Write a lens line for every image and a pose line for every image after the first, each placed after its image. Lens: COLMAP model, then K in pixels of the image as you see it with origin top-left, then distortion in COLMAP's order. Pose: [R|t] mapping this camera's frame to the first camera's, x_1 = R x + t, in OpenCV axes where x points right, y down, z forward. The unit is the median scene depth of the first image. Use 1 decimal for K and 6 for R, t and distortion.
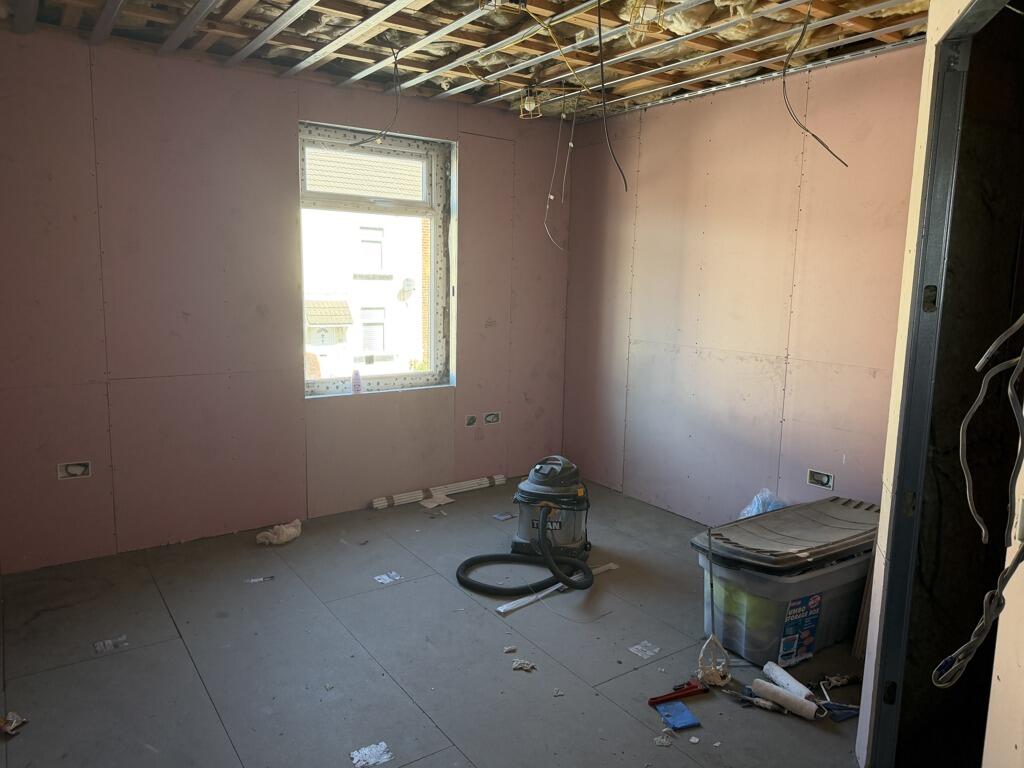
lens RADIAL K [[729.4, 0, 512.0], [0, 729.4, 384.0], [0, 0, 1]] dist [-0.002886, -0.001152]
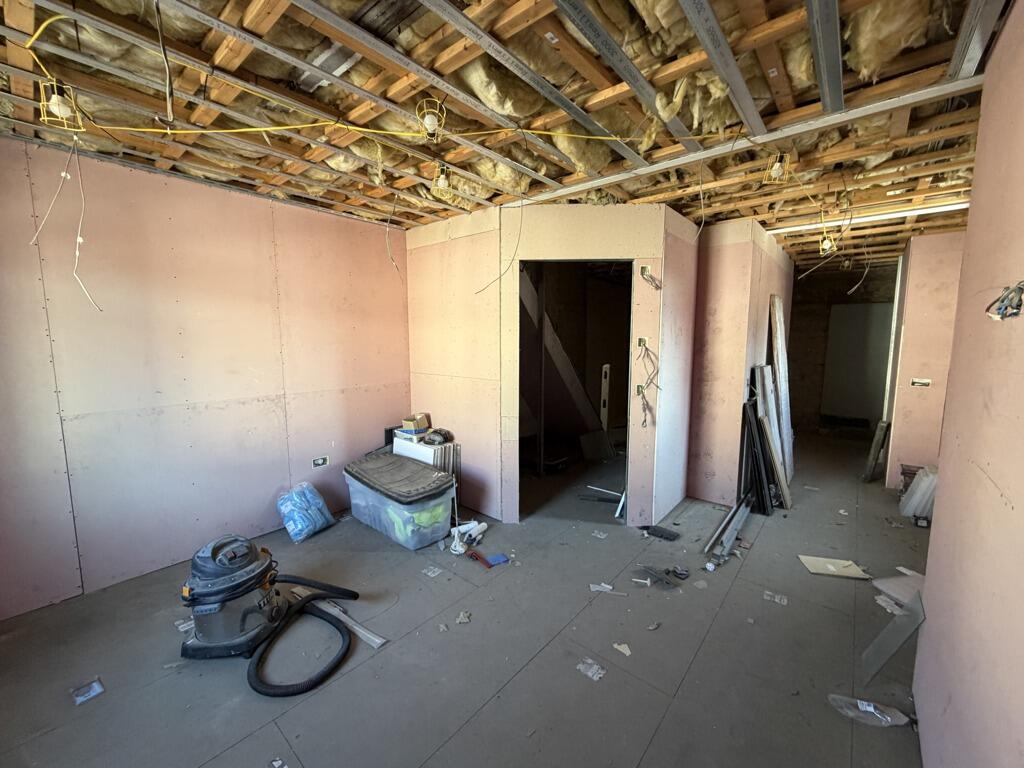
lens RADIAL K [[414.5, 0, 512.0], [0, 414.5, 384.0], [0, 0, 1]] dist [0.000225, -0.000004]
pose [[-0.264819, -0.132824, 0.955106, -0.544330], [0.132544, 0.976053, 0.172488, -0.141196], [-0.955145, 0.172272, -0.240873, 0.769801]]
